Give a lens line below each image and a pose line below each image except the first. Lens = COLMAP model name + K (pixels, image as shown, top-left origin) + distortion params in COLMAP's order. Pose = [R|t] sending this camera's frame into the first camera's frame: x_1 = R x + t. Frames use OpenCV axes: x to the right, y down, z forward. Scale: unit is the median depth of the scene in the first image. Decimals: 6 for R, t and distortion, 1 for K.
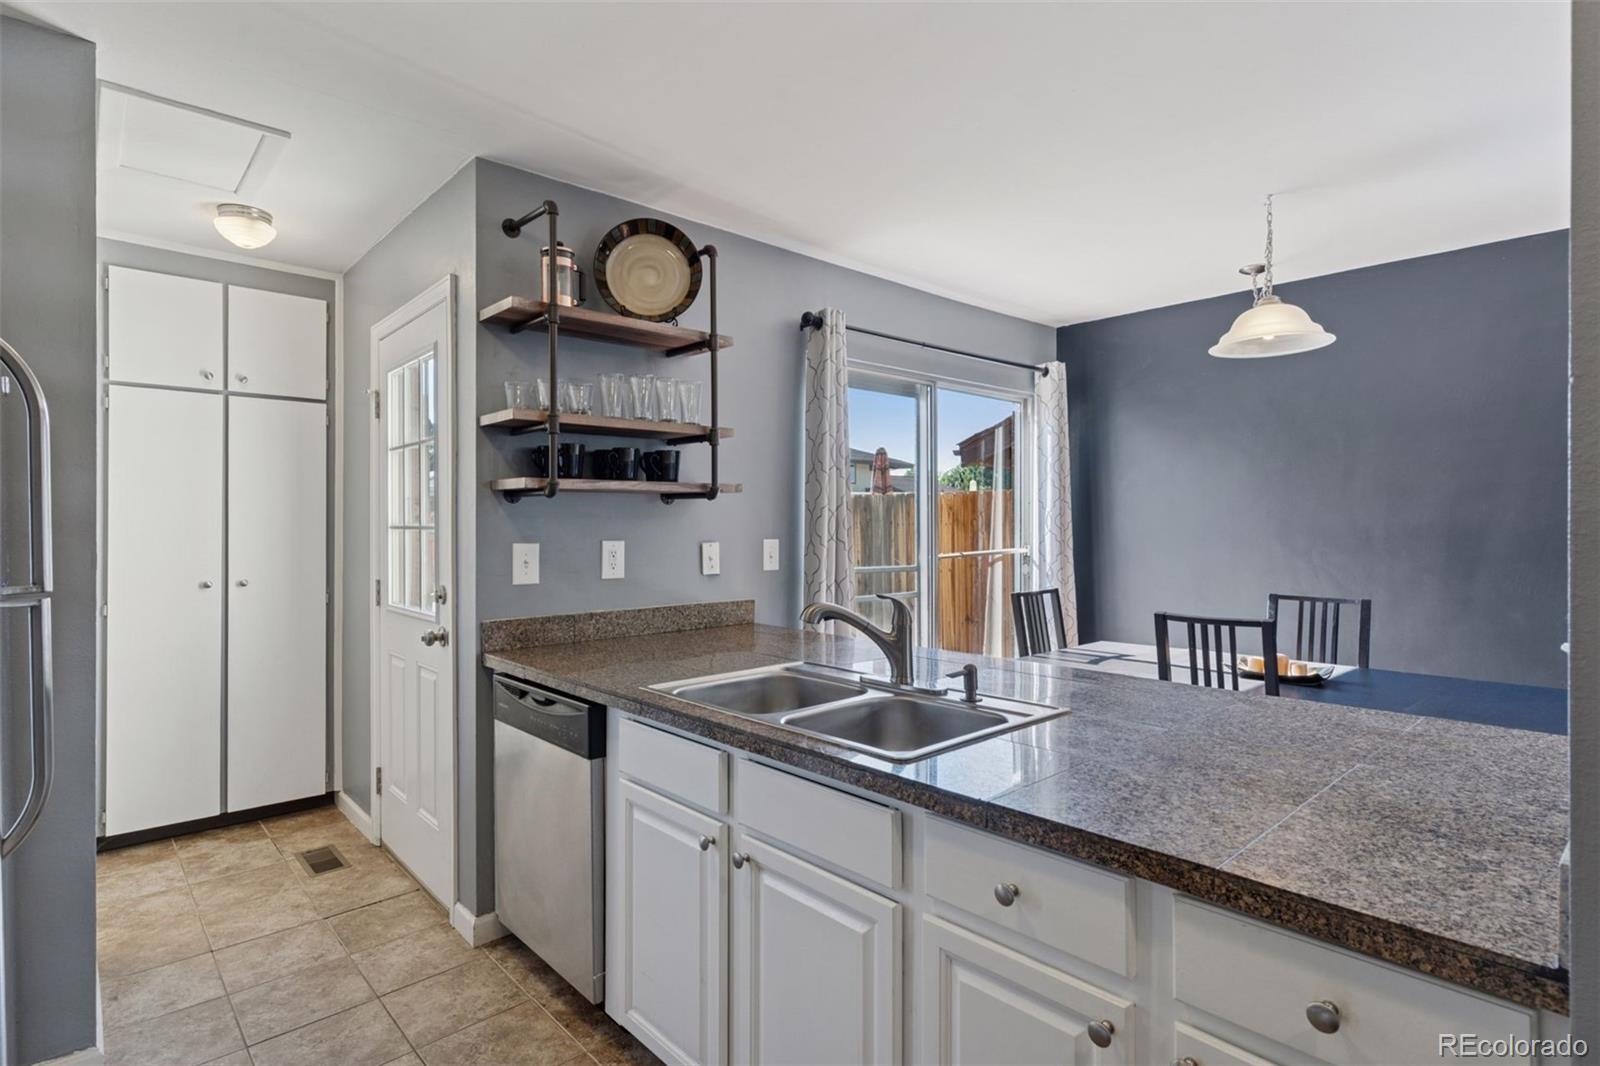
lens RADIAL K [[811.1, 0, 787.1], [0, 811.1, 517.4], [0, 0, 1]] dist [0.002037, 0.000790]
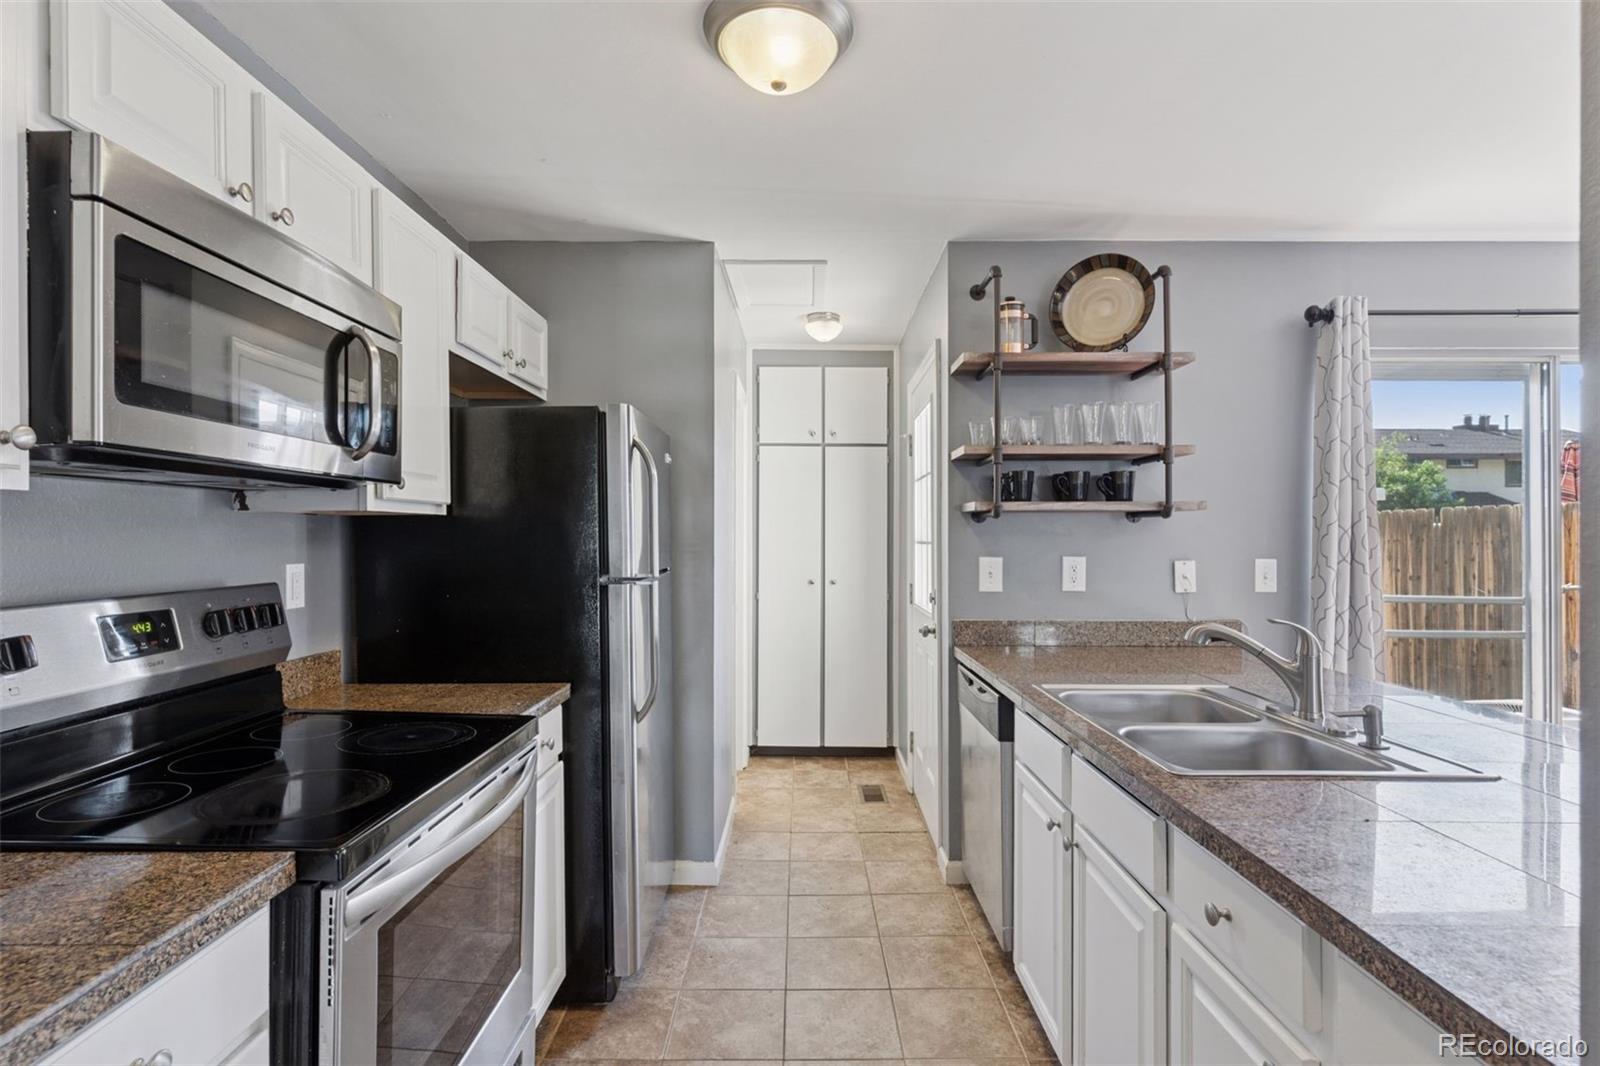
lens RADIAL K [[782.6, 0, 802.8], [0, 782.6, 532.6], [0, 0, 1]] dist [0.005808, -0.000374]
pose [[0.741671, 0.000077, -0.670764, 0.226809], [-0.000439, 1.000000, -0.000371, -0.002889], [0.670764, 0.000570, 0.741671, -0.025209]]
